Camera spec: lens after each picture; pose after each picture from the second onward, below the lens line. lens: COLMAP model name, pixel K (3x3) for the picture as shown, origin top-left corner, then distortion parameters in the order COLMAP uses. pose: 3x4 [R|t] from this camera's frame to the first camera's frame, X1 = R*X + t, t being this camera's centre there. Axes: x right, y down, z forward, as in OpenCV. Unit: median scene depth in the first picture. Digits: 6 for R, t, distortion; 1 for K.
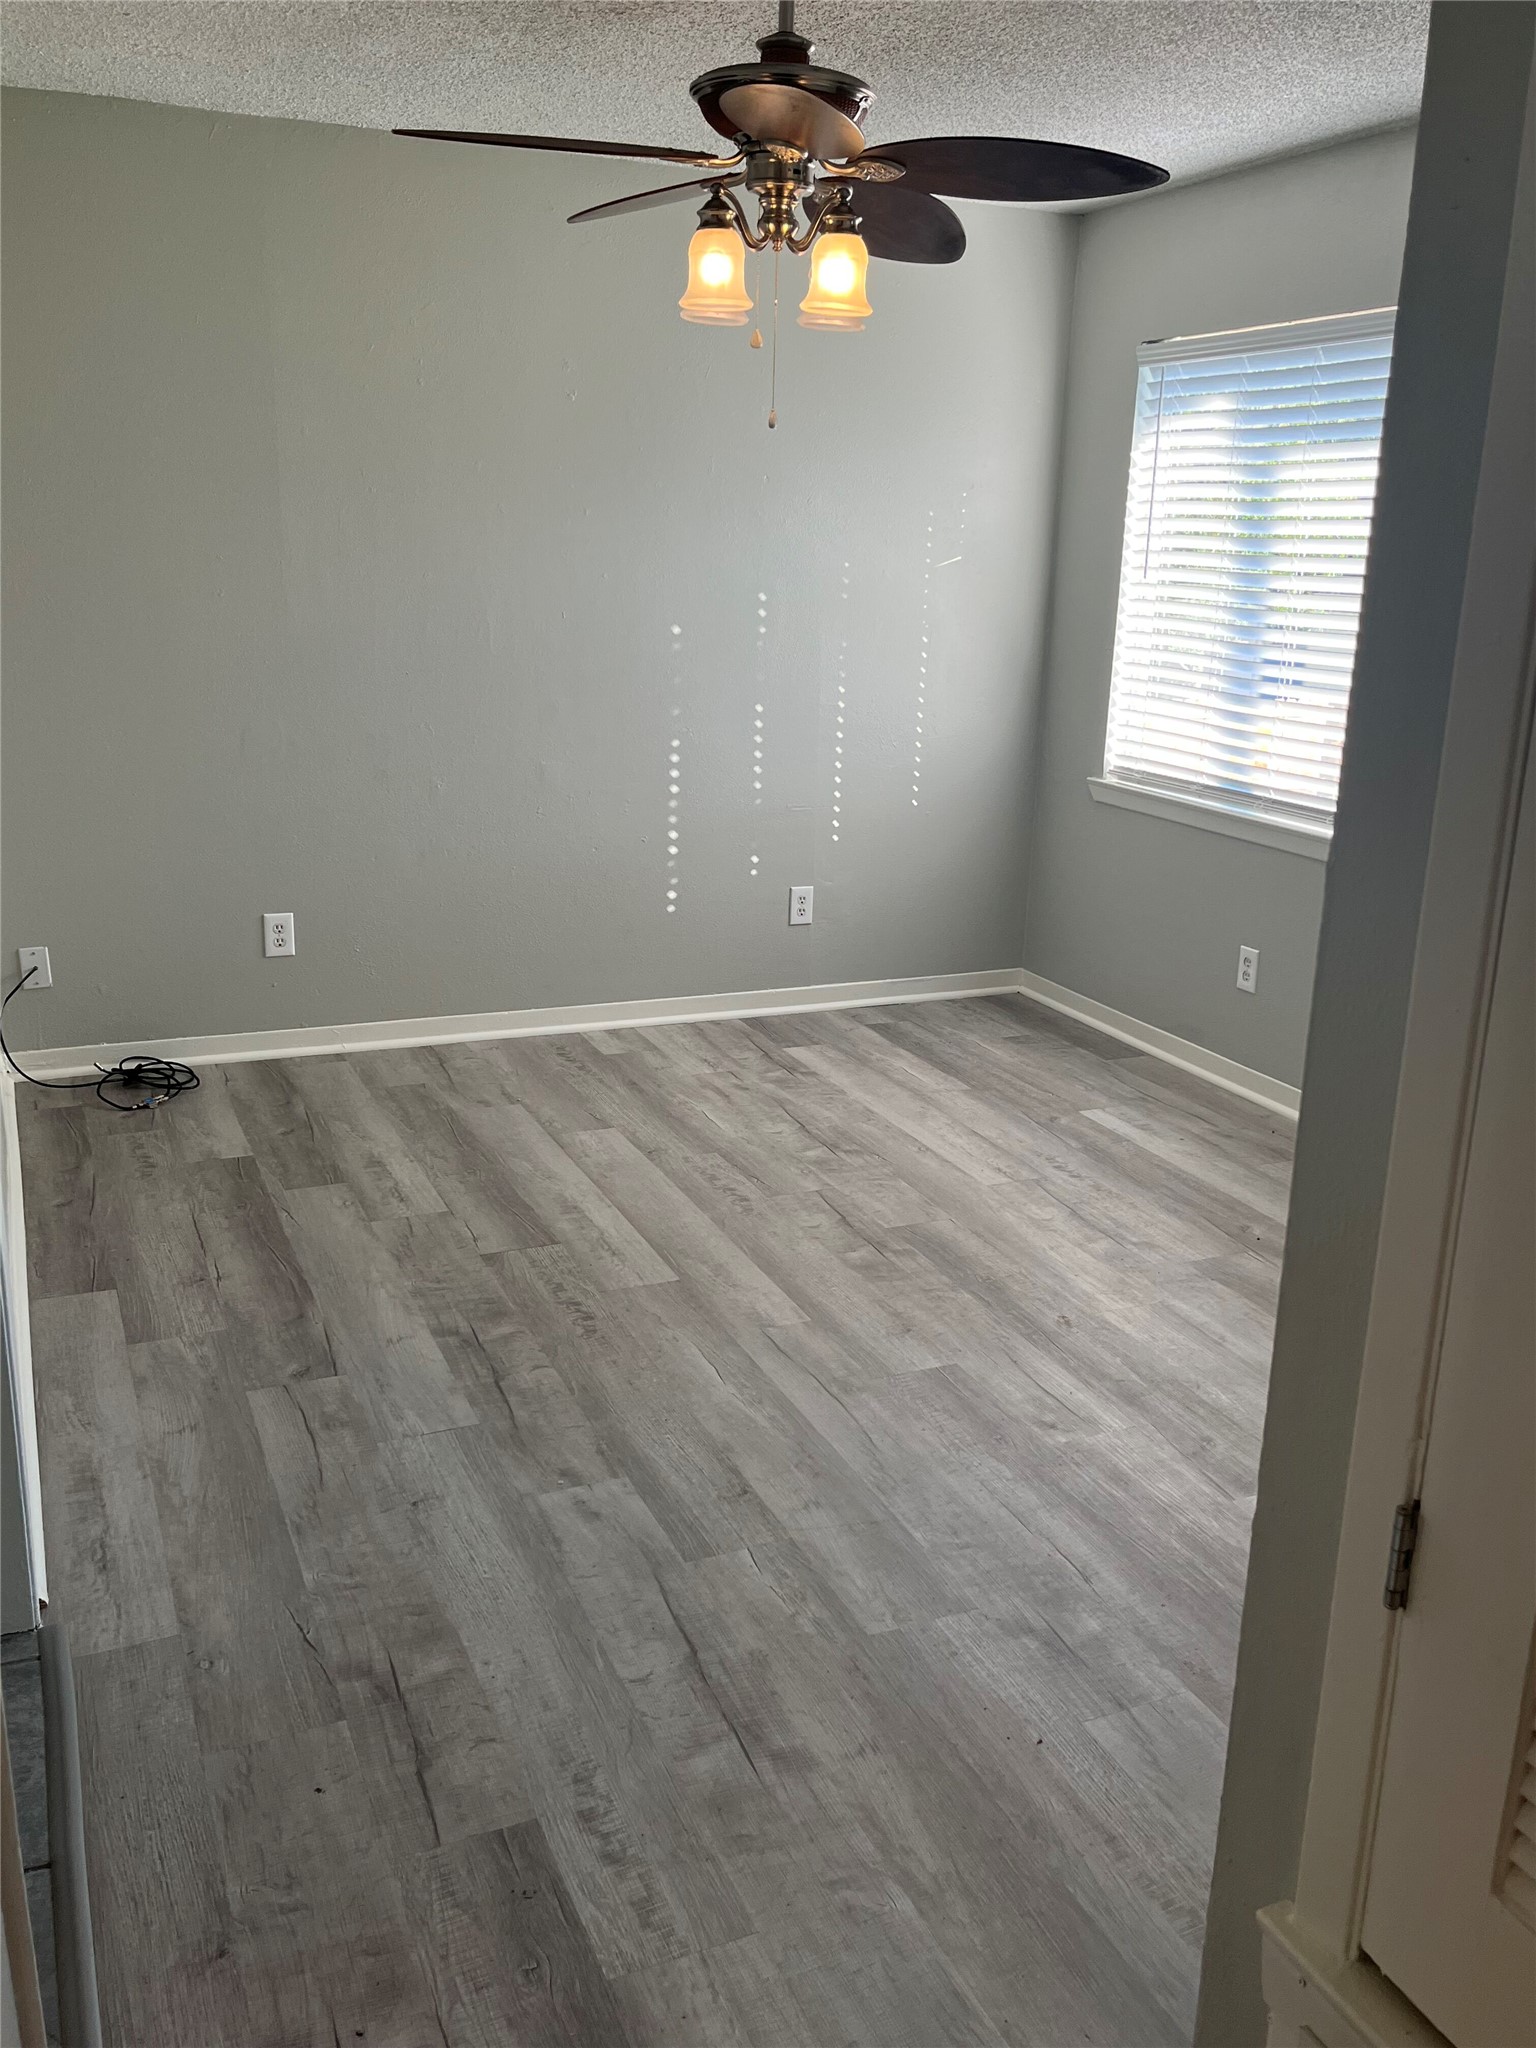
lens RADIAL K [[1743.9, 0, 773.0], [0, 1743.9, 1021.4], [0, 0, 1]] dist [0.076041, -0.075669]
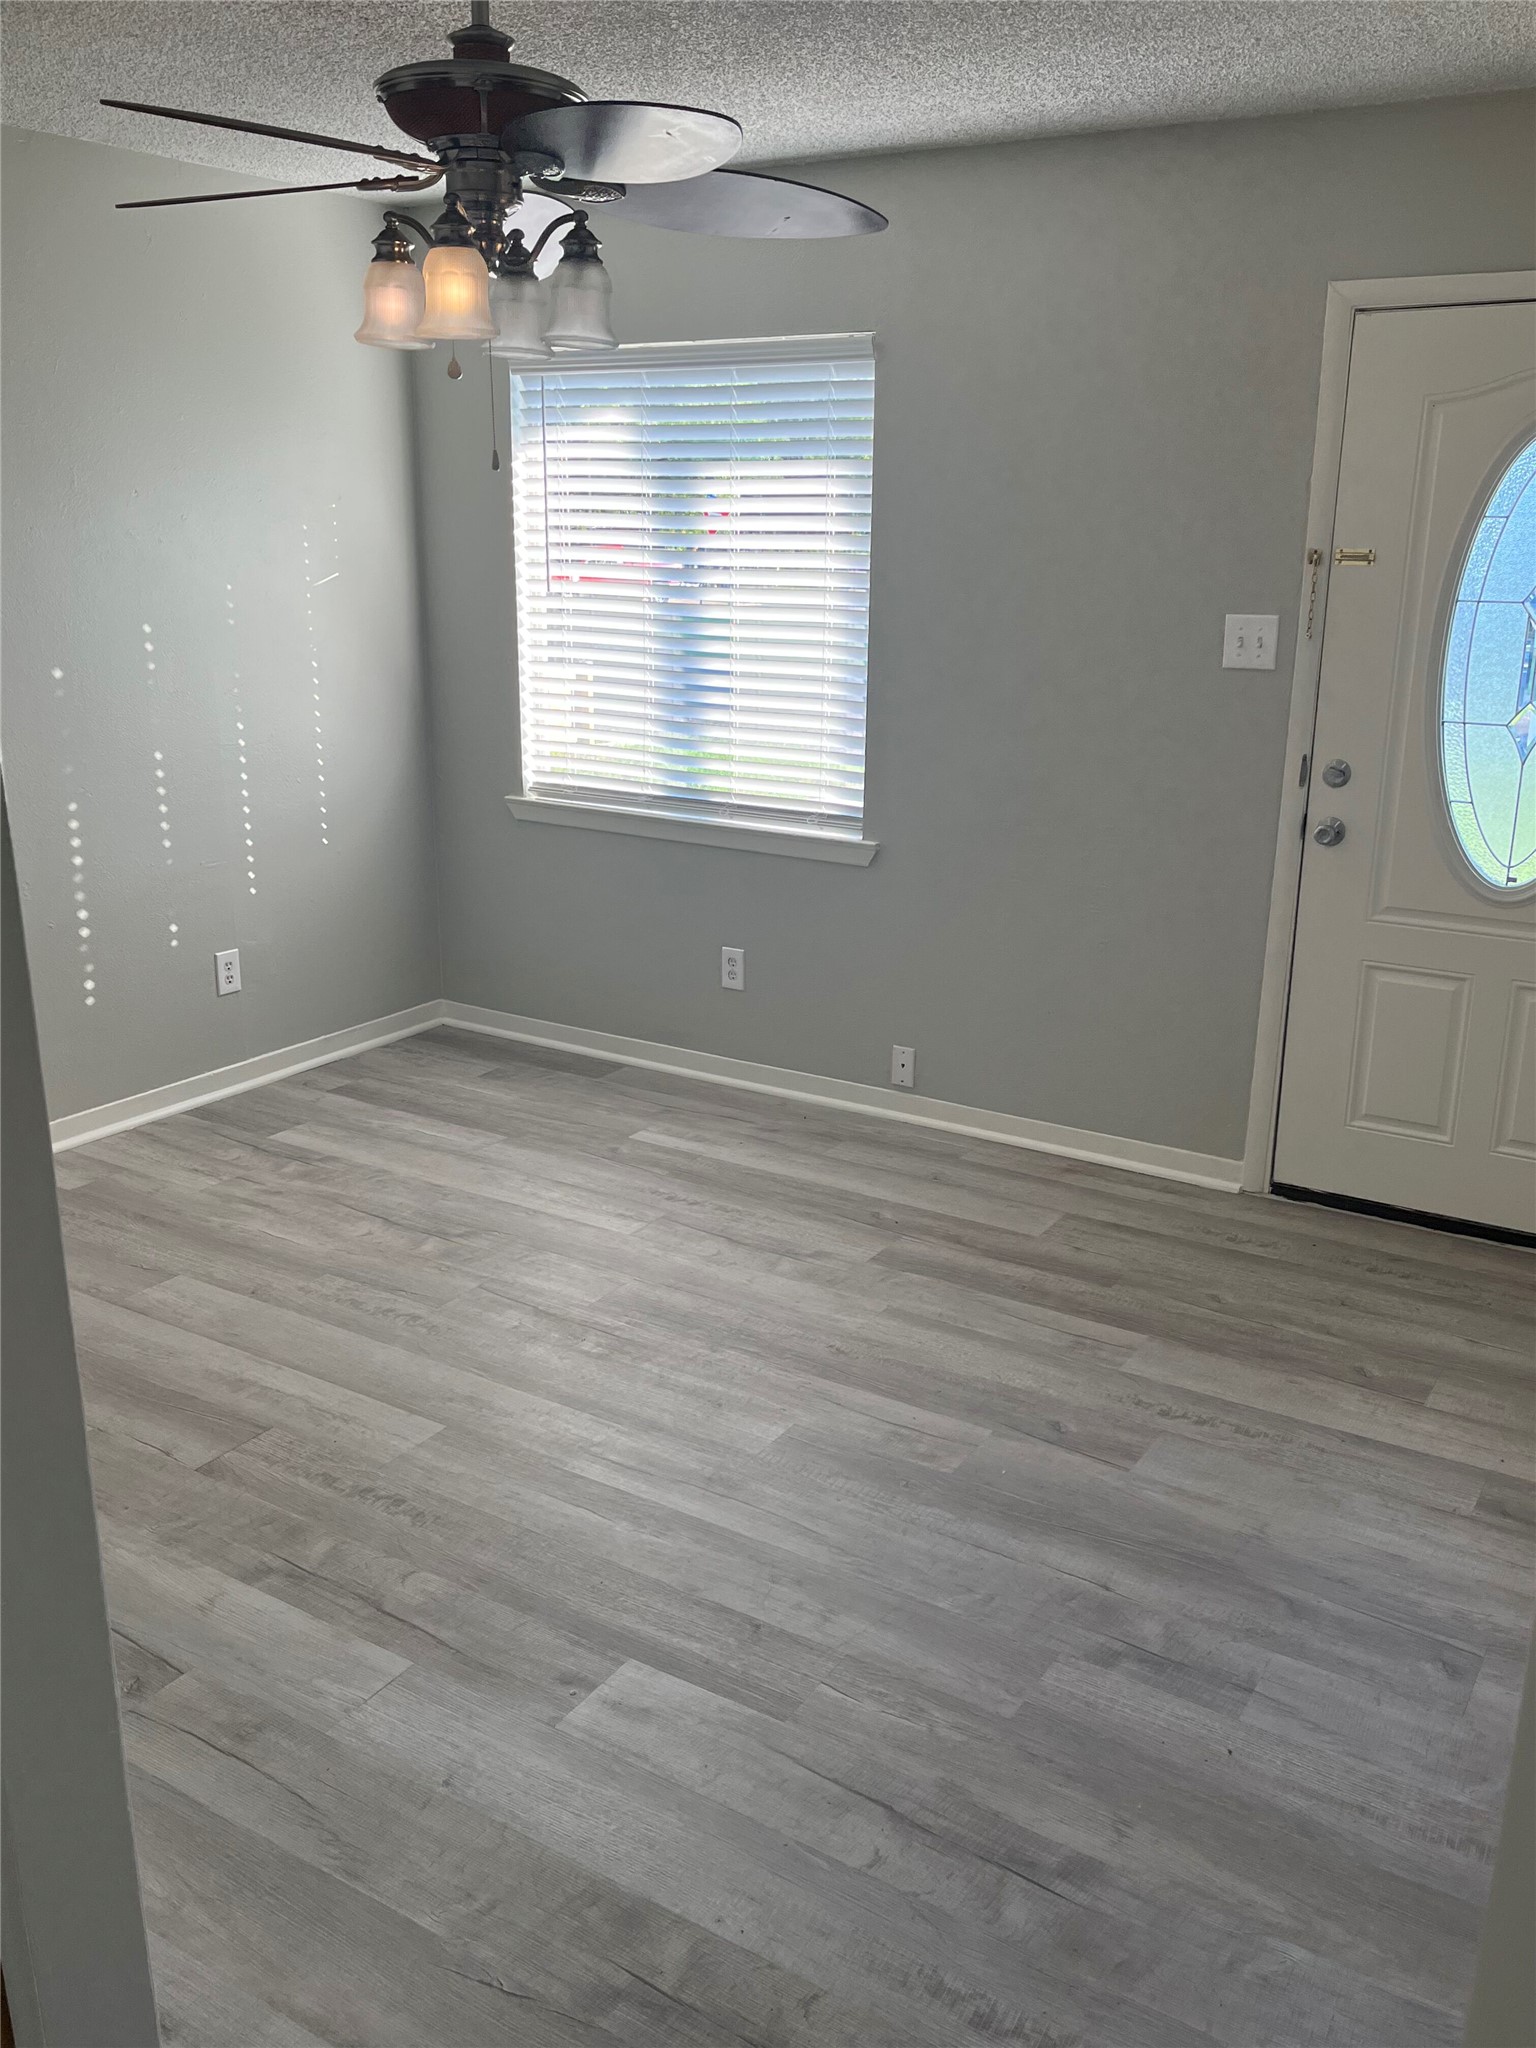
lens RADIAL K [[1743.9, 0, 782.6], [0, 1743.9, 1031.3], [0, 0, 1]] dist [0.076041, -0.075669]
pose [[0.824595, -0.178020, 0.536984, -0.273550], [0.163461, 0.983687, 0.075100, -0.067655], [-0.541594, 0.025849, 0.840243, 0.119932]]
